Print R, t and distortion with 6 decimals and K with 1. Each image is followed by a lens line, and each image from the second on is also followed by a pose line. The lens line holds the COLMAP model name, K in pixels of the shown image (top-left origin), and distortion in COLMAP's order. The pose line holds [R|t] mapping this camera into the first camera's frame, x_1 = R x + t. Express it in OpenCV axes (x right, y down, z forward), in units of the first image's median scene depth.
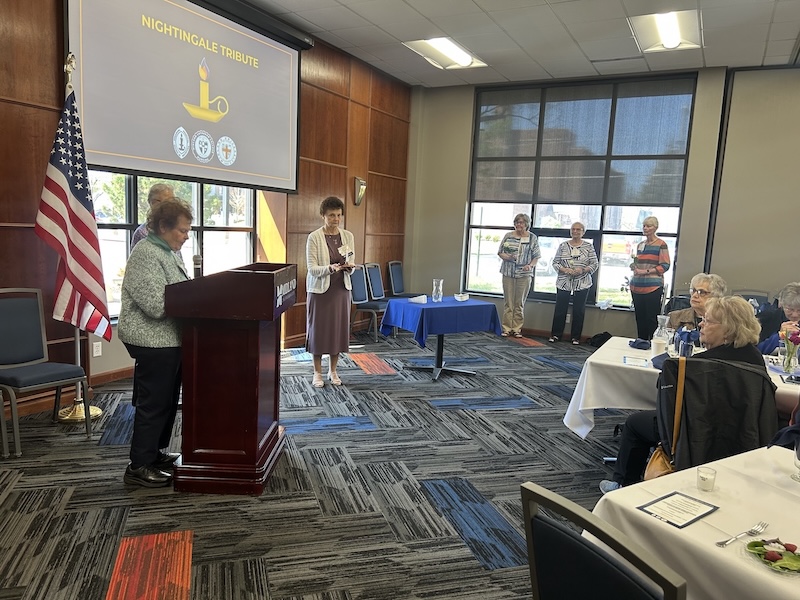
lens RADIAL K [[593.3, 0, 398.8], [0, 593.3, 303.0], [0, 0, 1]] dist [0.044216, -0.049936]
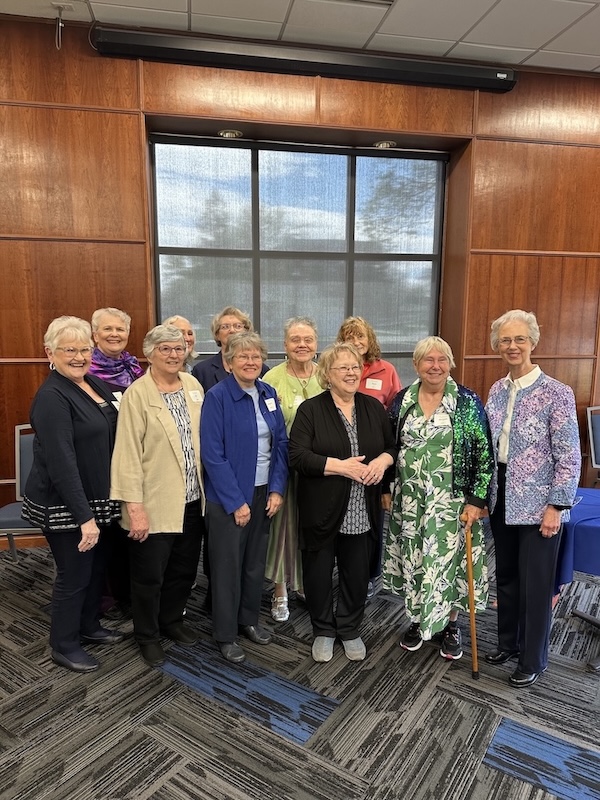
lens RADIAL K [[552.8, 0, 298.2], [0, 552.8, 399.1], [0, 0, 1]] dist [0.047119, -0.057166]
pose [[0.623587, 0.074429, -0.778203, 0.278936], [-0.079726, 0.996322, 0.031404, -0.099322], [0.777678, 0.042460, 0.627227, 0.561227]]
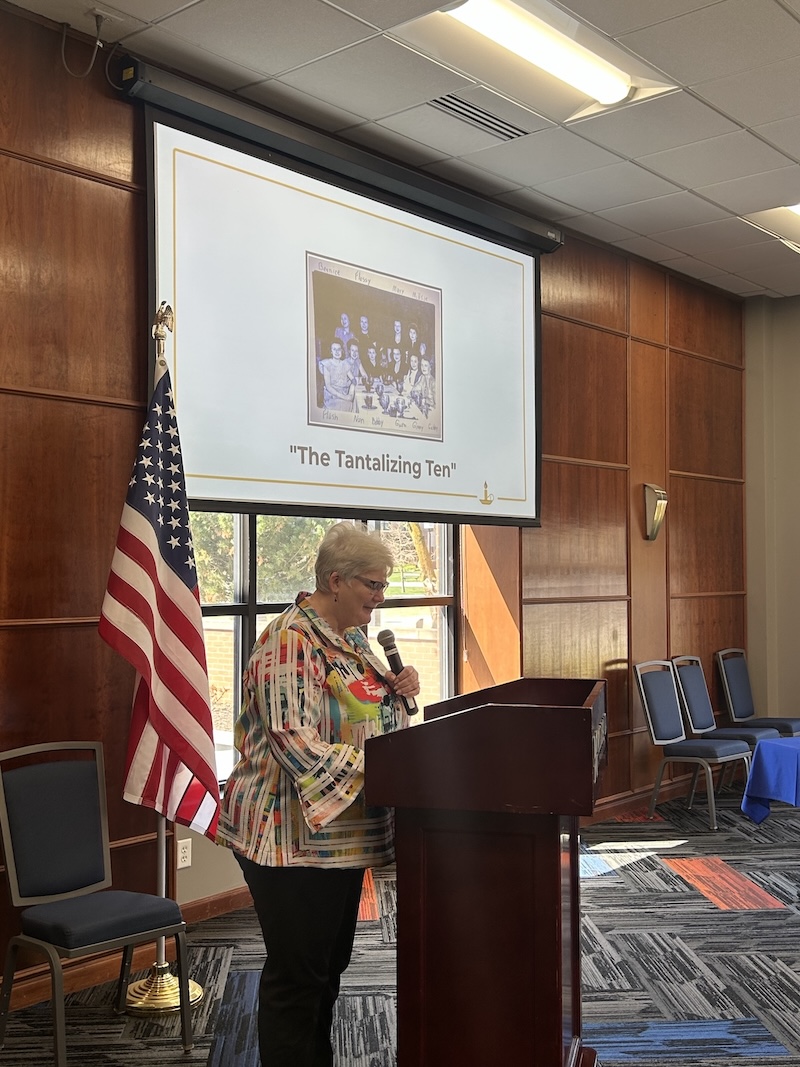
lens RADIAL K [[1159.4, 0, 403.6], [0, 1159.4, 537.4], [0, 0, 1]] dist [0.041479, 0.000000]
pose [[0.972958, -0.055010, -0.224335, -0.083701], [0.018312, 0.986540, -0.162490, -0.023060], [0.230254, 0.153988, 0.960870, 0.047736]]
